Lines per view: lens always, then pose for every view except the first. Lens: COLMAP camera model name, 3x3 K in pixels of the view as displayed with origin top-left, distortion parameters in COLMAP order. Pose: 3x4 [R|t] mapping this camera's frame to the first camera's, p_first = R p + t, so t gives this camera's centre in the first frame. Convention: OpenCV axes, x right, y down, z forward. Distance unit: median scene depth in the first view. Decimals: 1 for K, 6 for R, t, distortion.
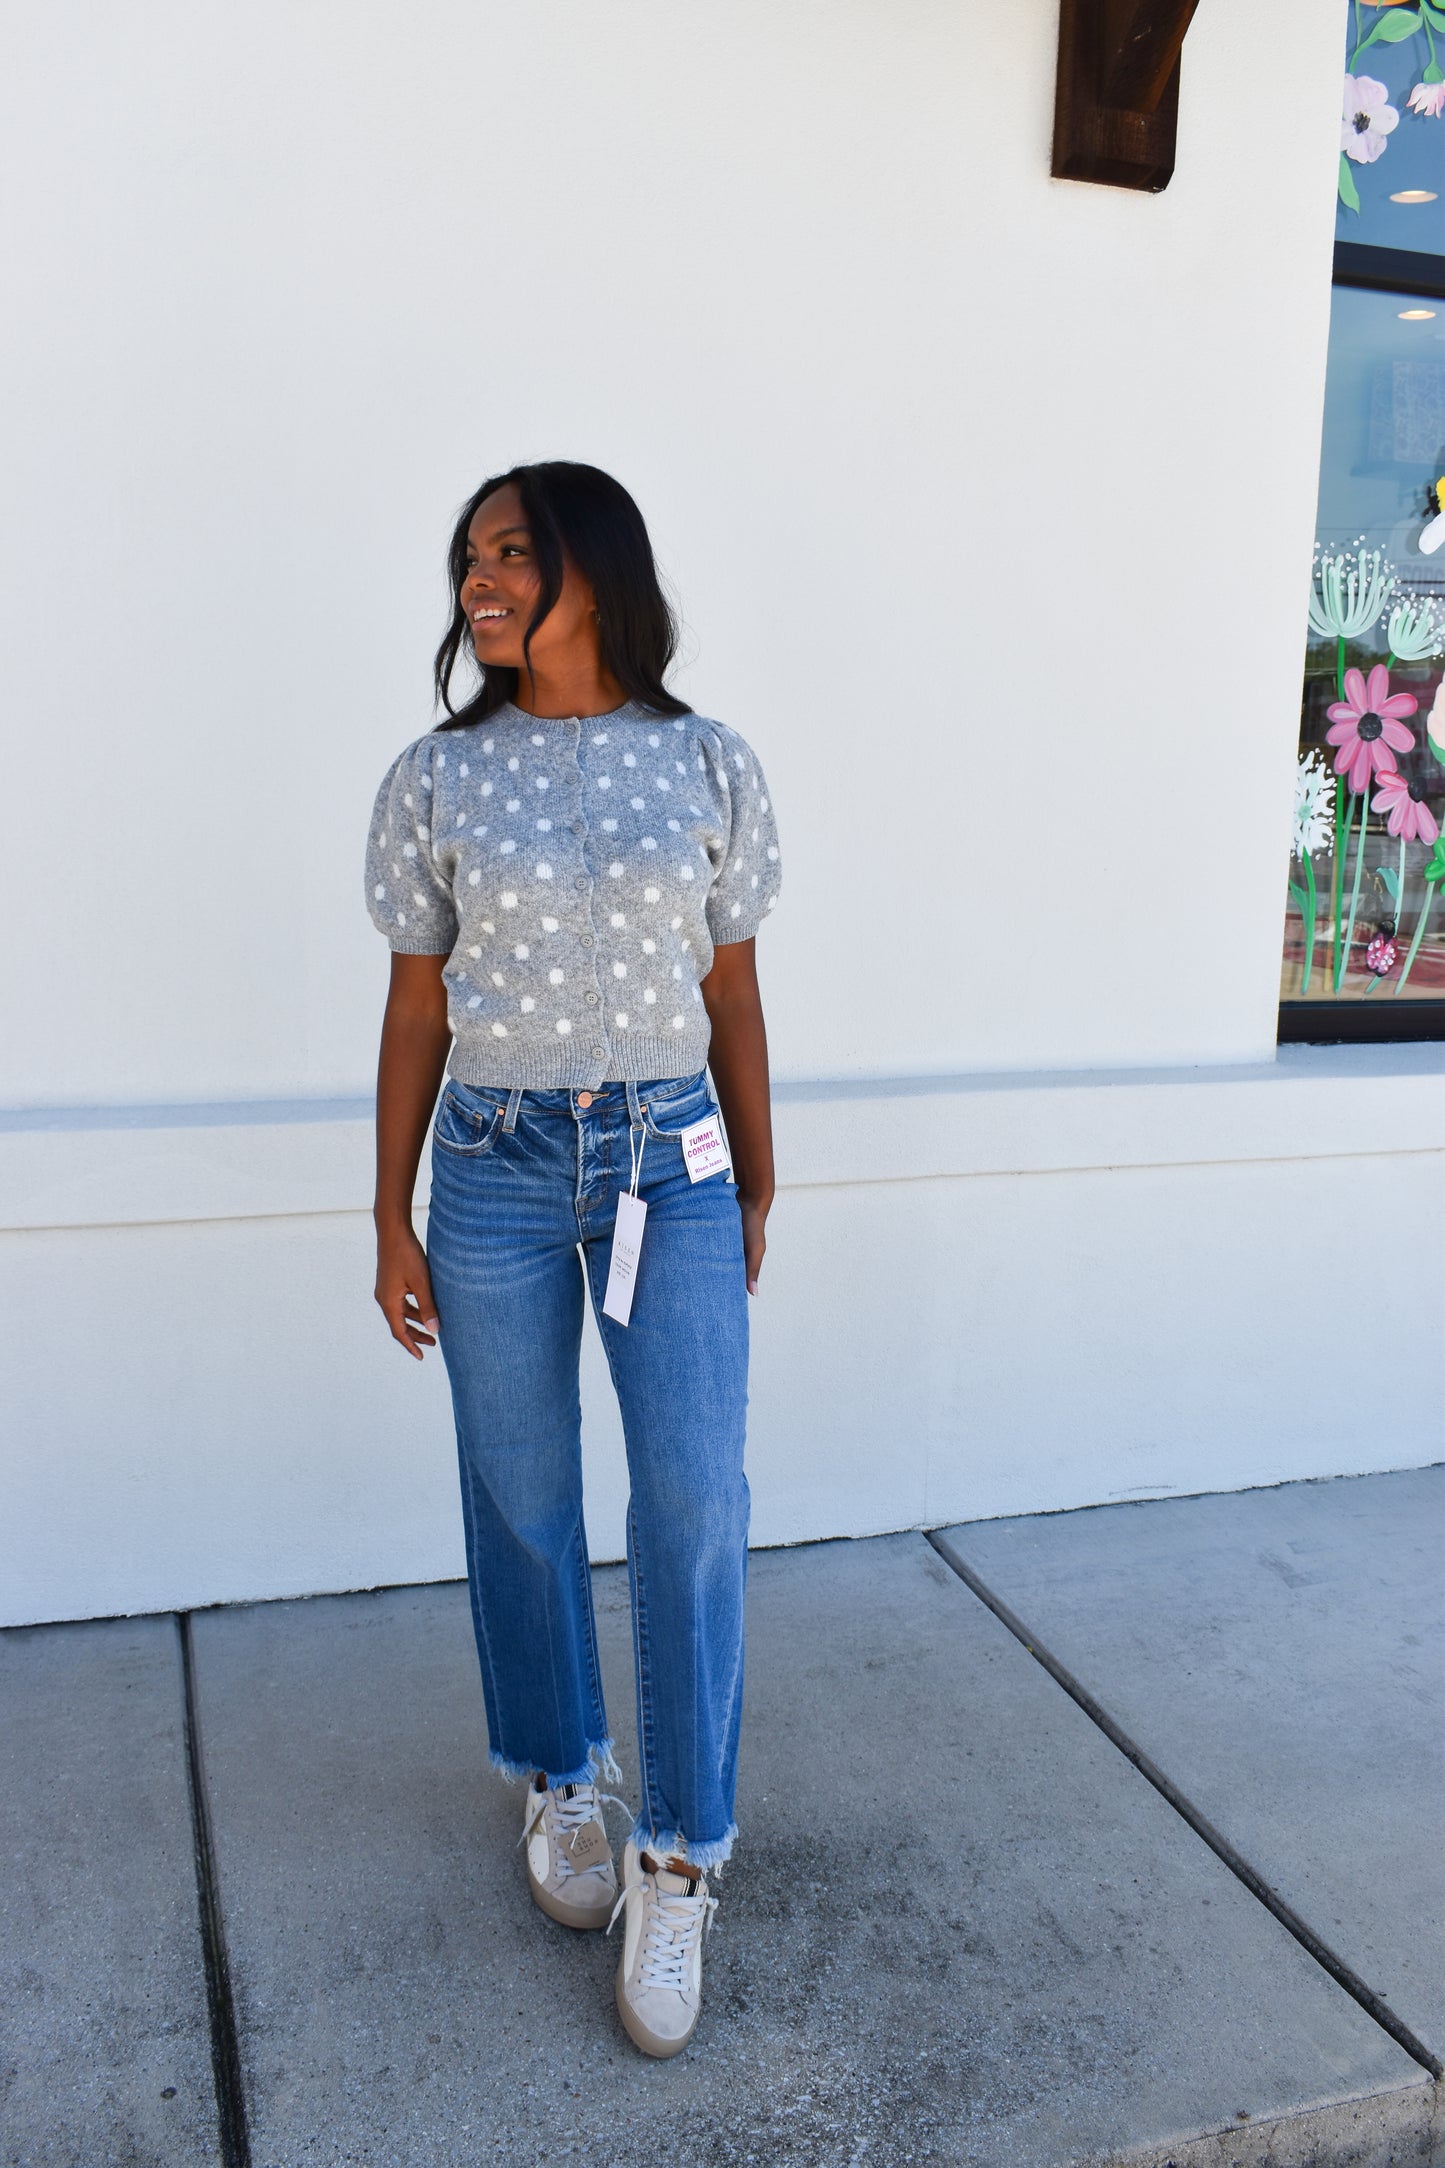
lens RADIAL K [[1943.2, 0, 722.5], [0, 1943.2, 1084.0], [0, 0, 1]] dist [-0.091940, 0.021479]
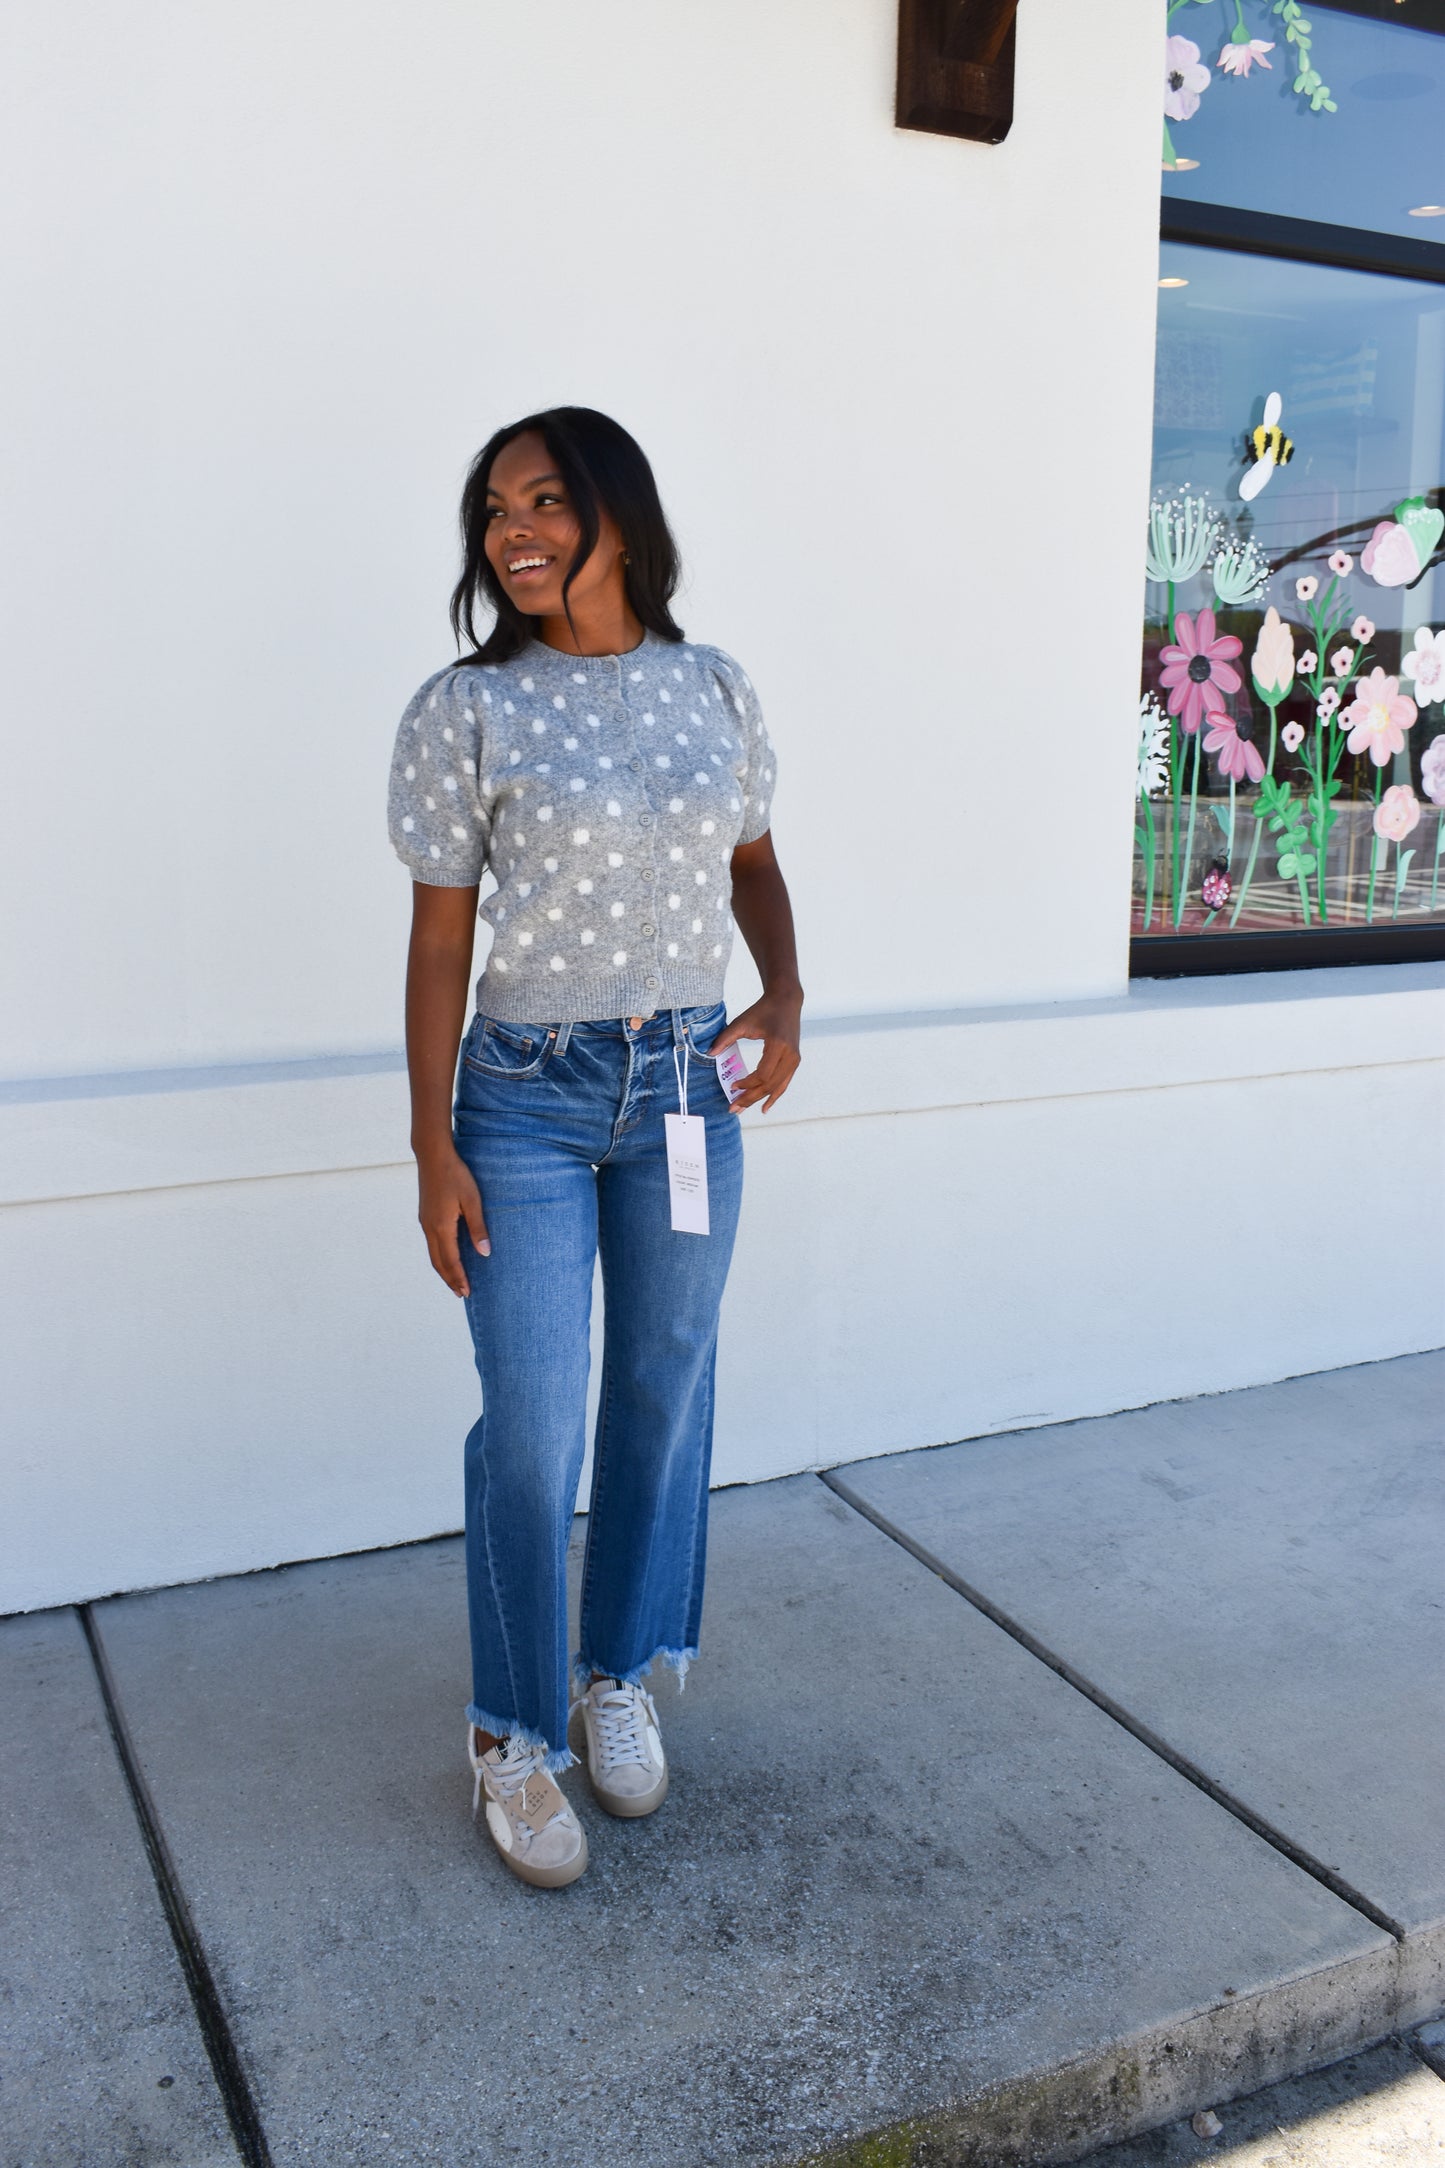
lens RADIAL K [[1941.4, 0, 719.0], [0, 1941.4, 1085.7], [0, 0, 1]] dist [-0.095478, 0.026289]
pose [[0.990946, -0.045620, 0.126274, -0.075544], [0.044321, 0.998932, 0.013081, 0.016446], [-0.126736, -0.007366, 0.991909, 0.005832]]
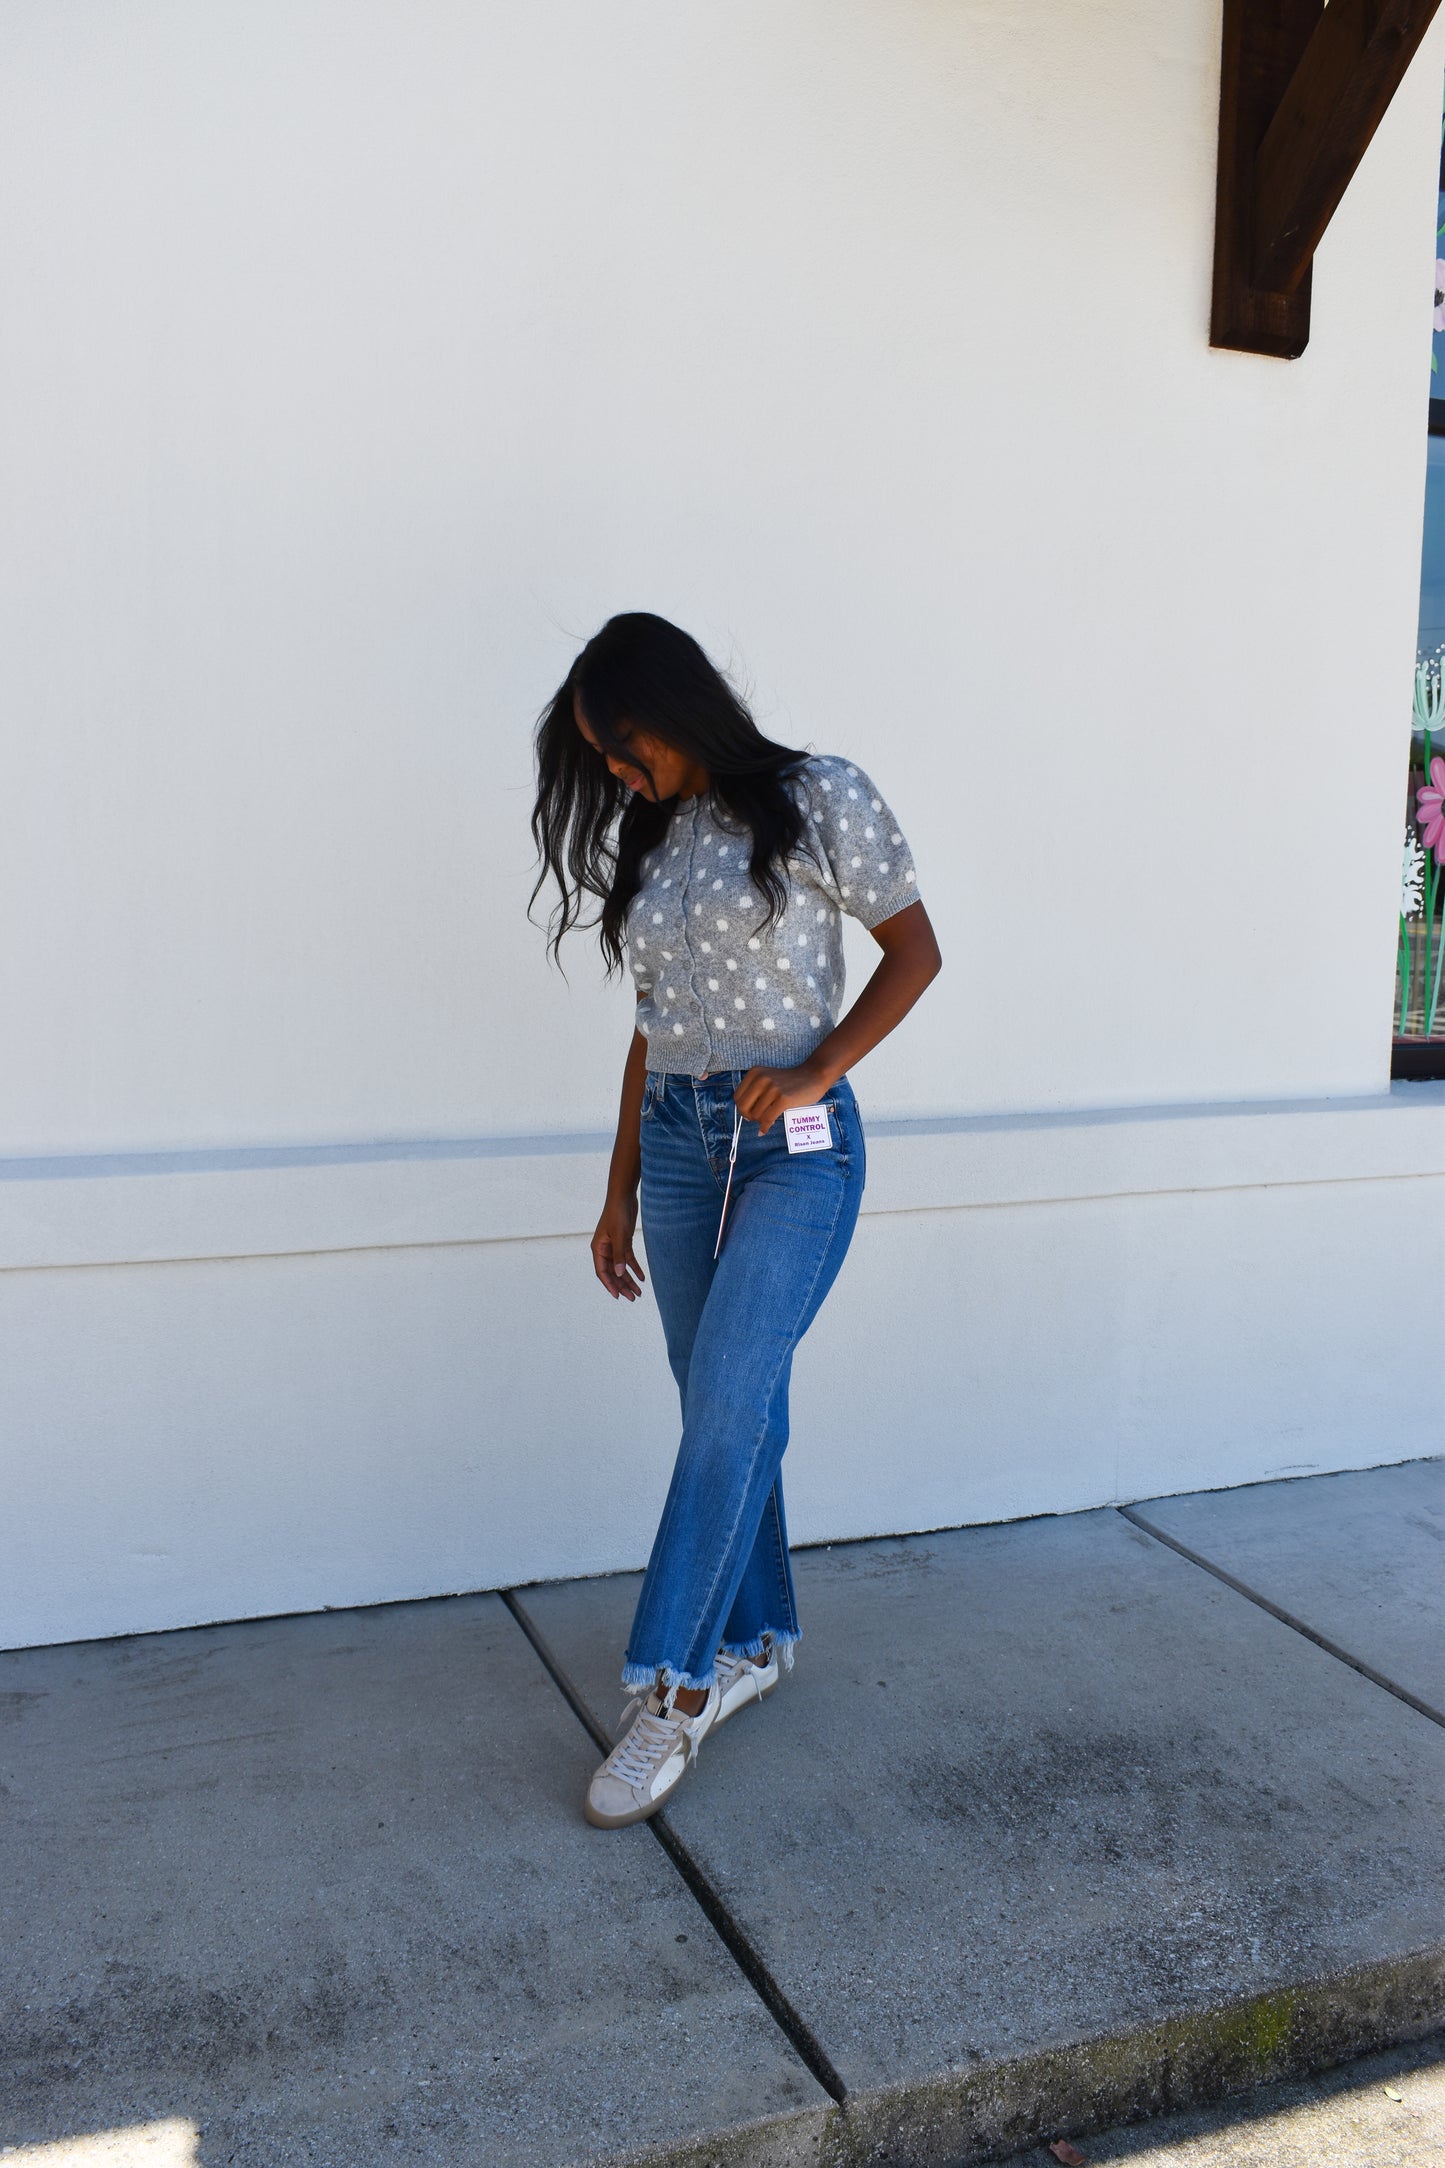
lens RADIAL K [[1943.2, 0, 722.5], [0, 1943.2, 1084.0], [0, 0, 1]] dist [-0.091940, 0.021479]
pose [[0.997943, -0.016966, 0.061820, -0.226707], [0.019989, 0.998618, -0.048607, 0.037514], [-0.060910, 0.049742, 0.996903, -0.158044]]
